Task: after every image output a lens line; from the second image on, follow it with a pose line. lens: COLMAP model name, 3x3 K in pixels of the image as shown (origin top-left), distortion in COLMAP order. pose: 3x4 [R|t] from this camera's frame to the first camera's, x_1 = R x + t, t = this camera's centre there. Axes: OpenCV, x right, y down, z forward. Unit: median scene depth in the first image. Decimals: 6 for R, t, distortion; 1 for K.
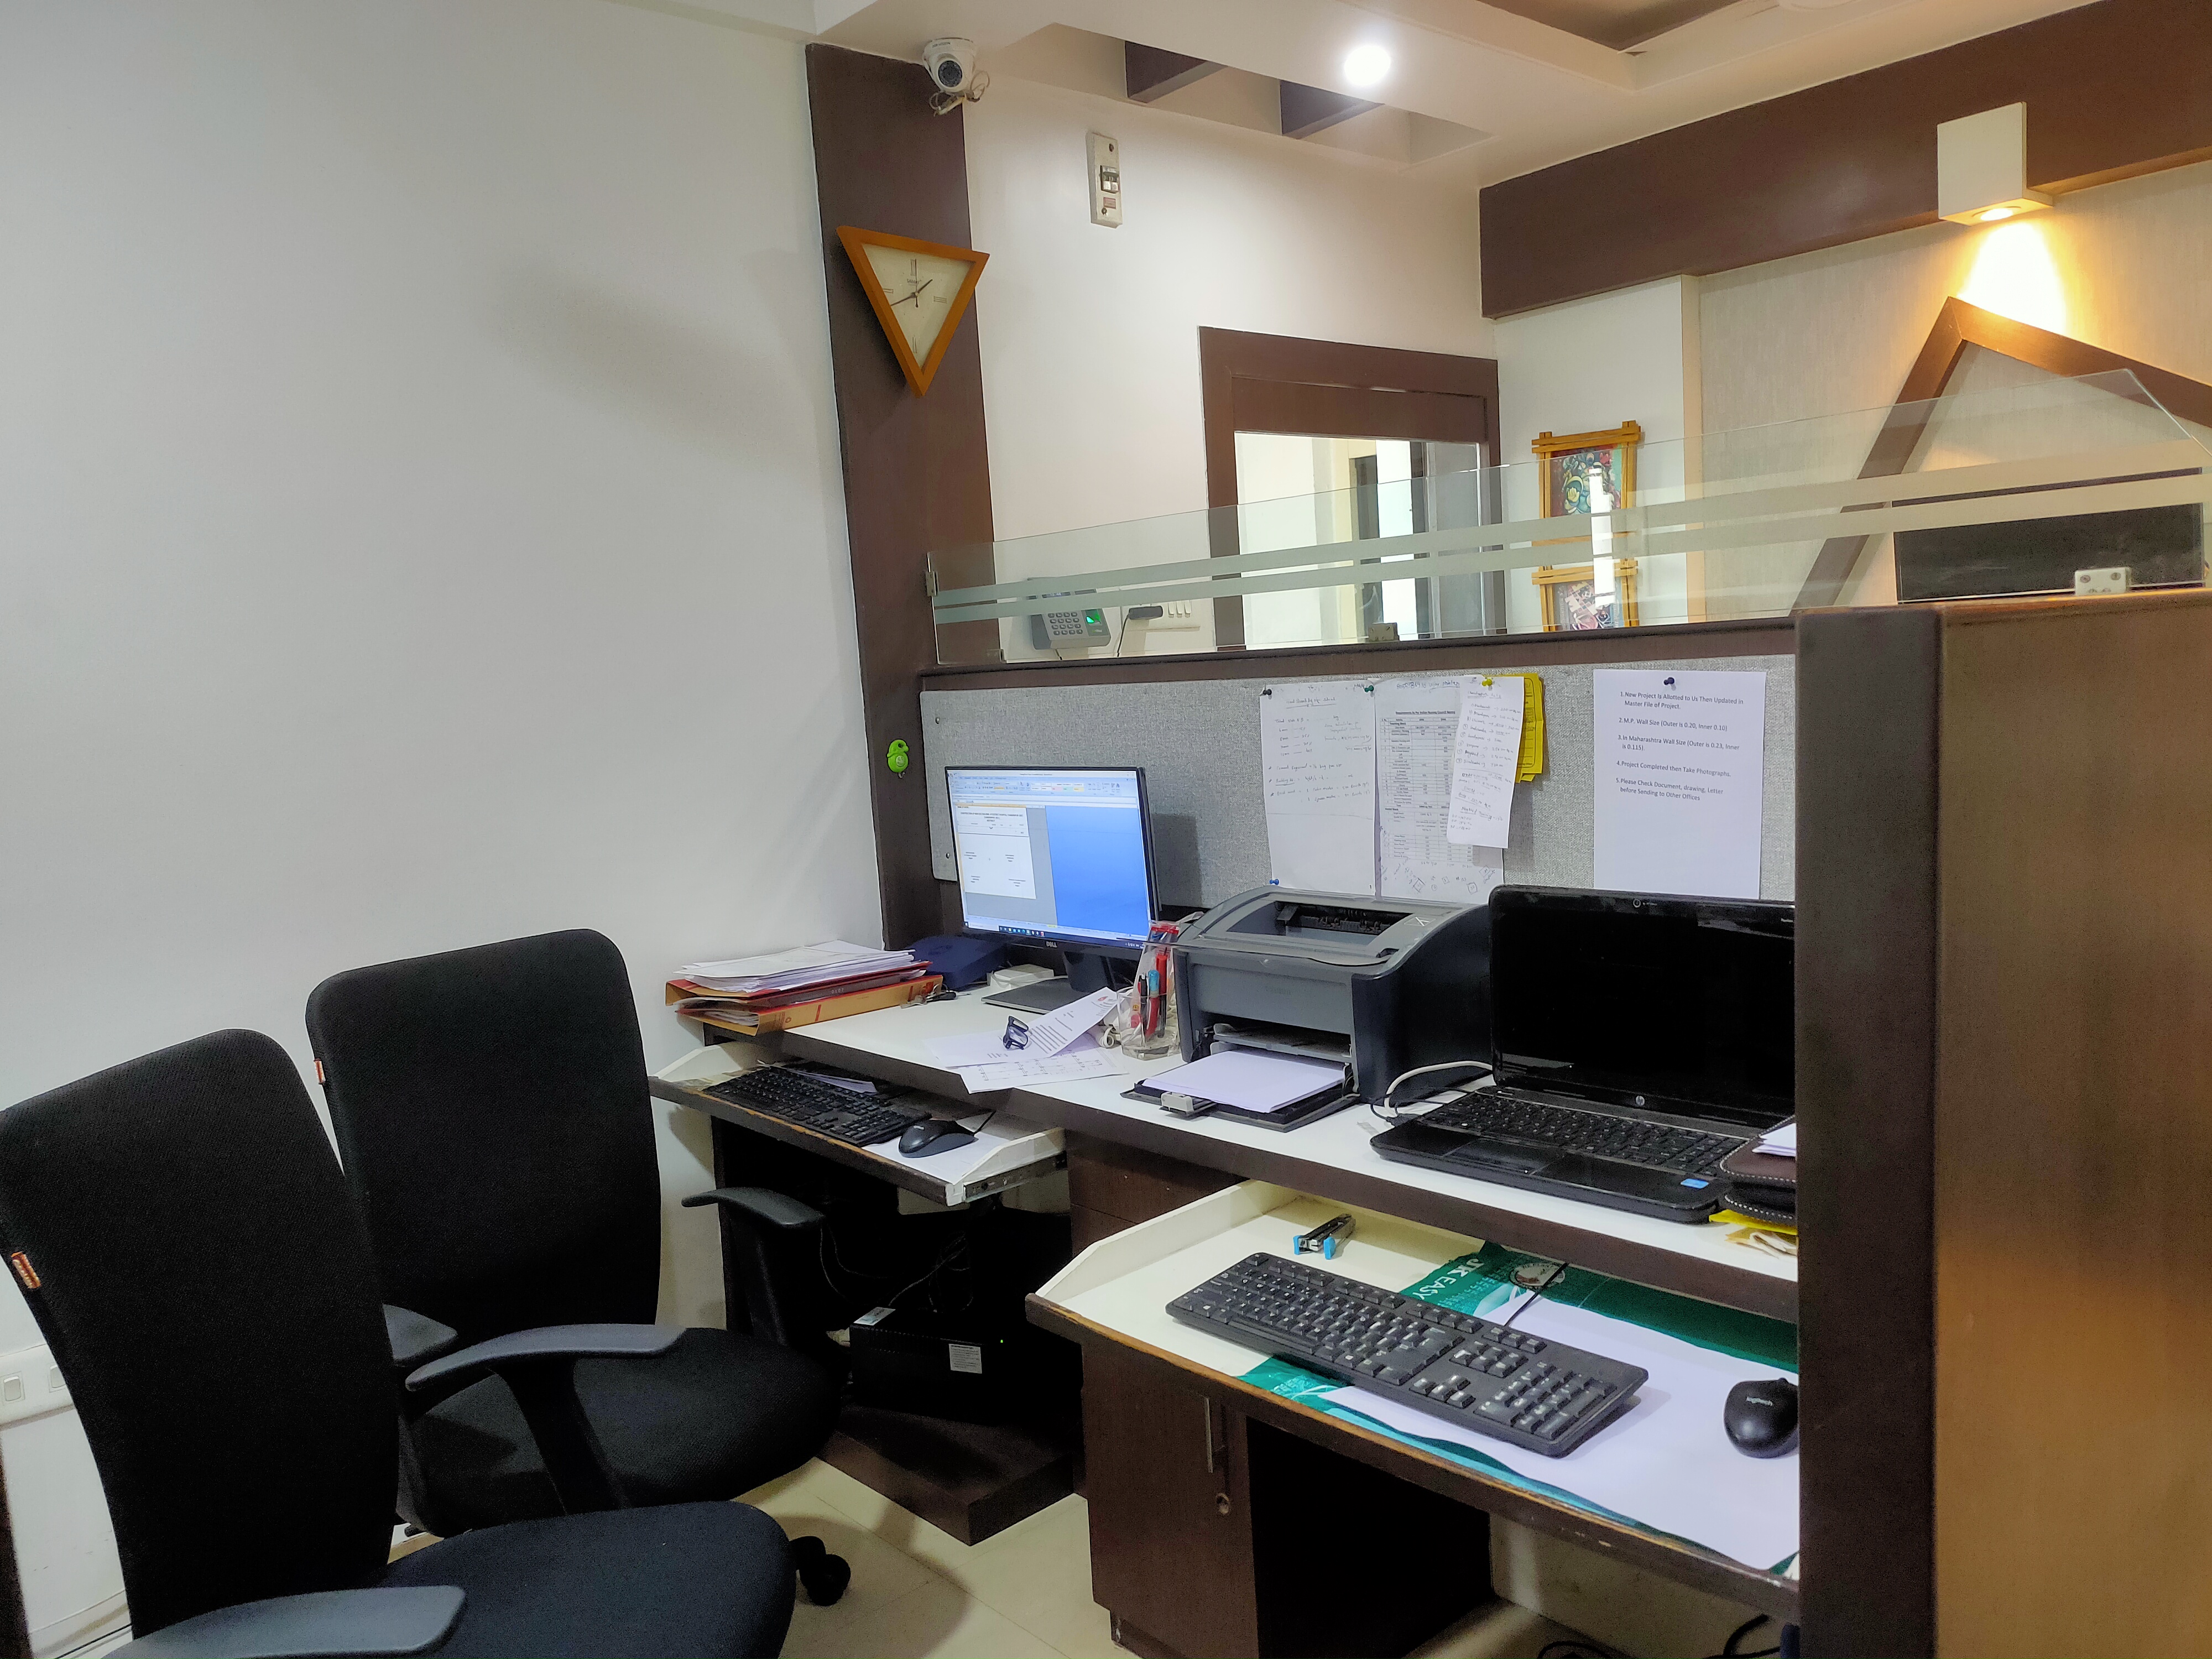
lens RADIAL K [[1690.2, 0, 1106.0], [0, 1690.2, 829.5], [0, 0, 1]] dist [0.051820, -0.038470]
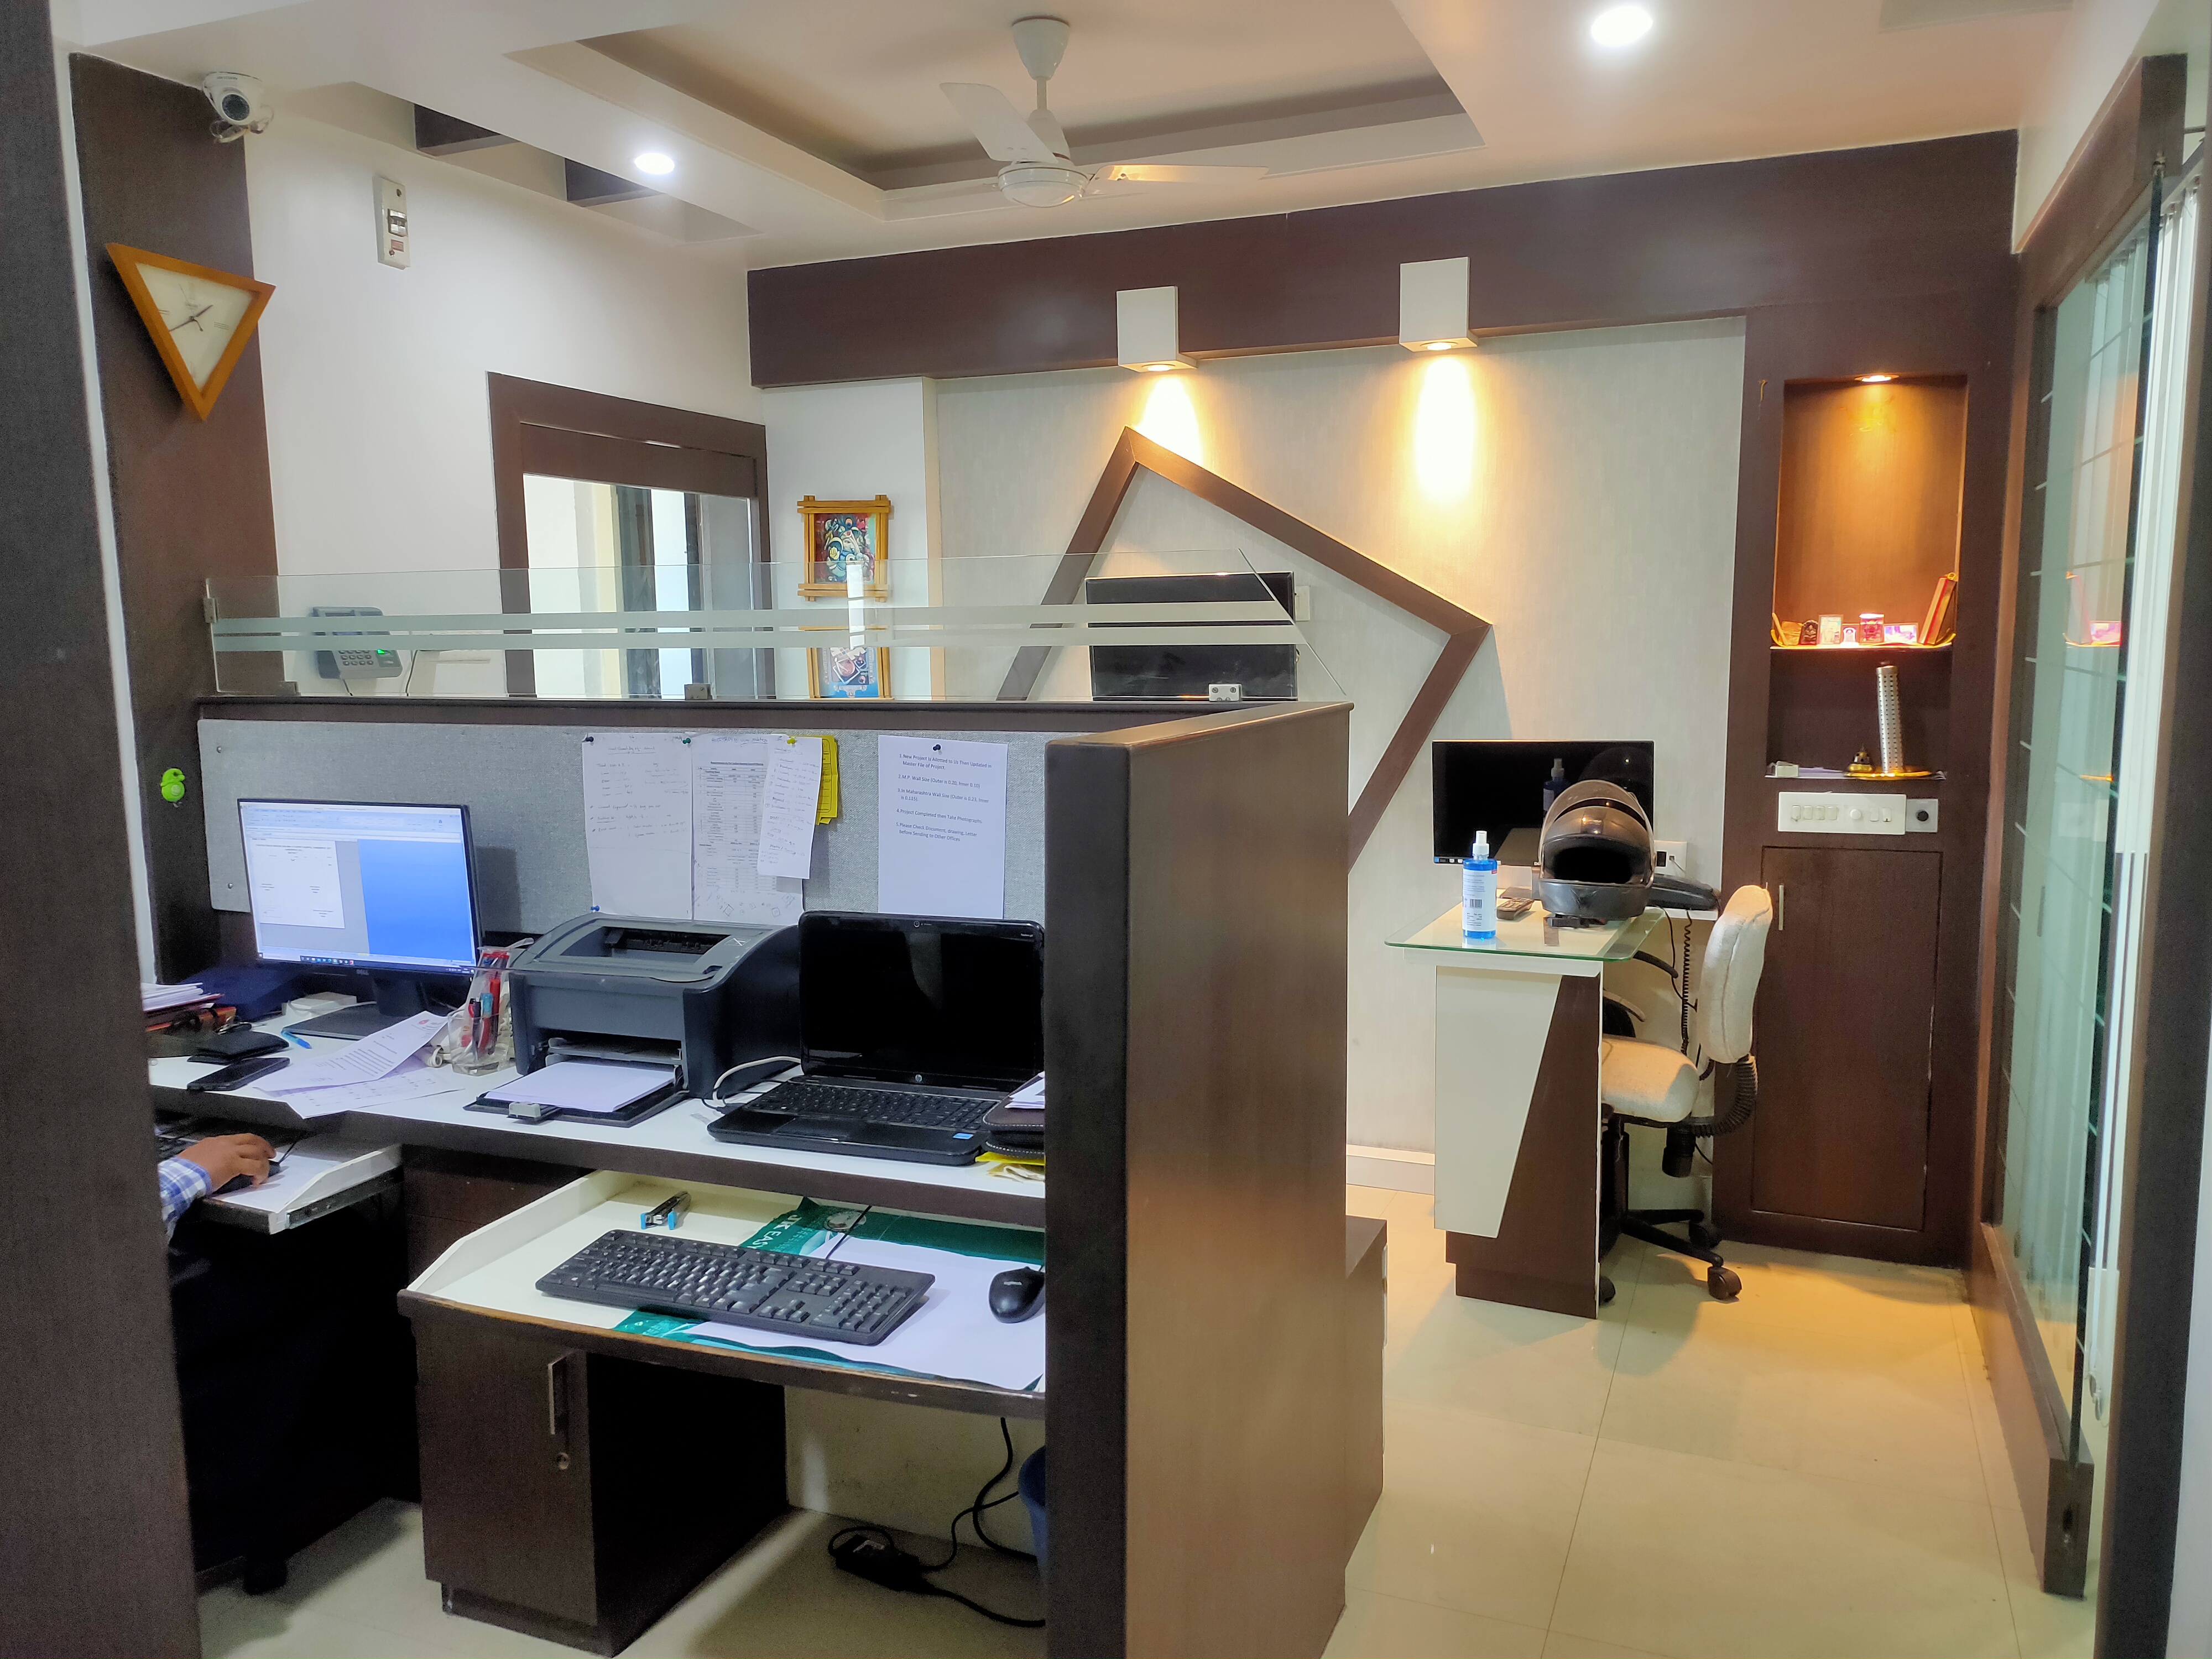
lens RADIAL K [[1690.2, 0, 1106.0], [0, 1690.2, 829.5], [0, 0, 1]] dist [0.051820, -0.038470]
pose [[0.901746, -0.003766, 0.432251, -0.093940], [0.003661, 0.999993, 0.001076, -0.024569], [-0.432252, 0.000612, 0.901753, -0.181499]]
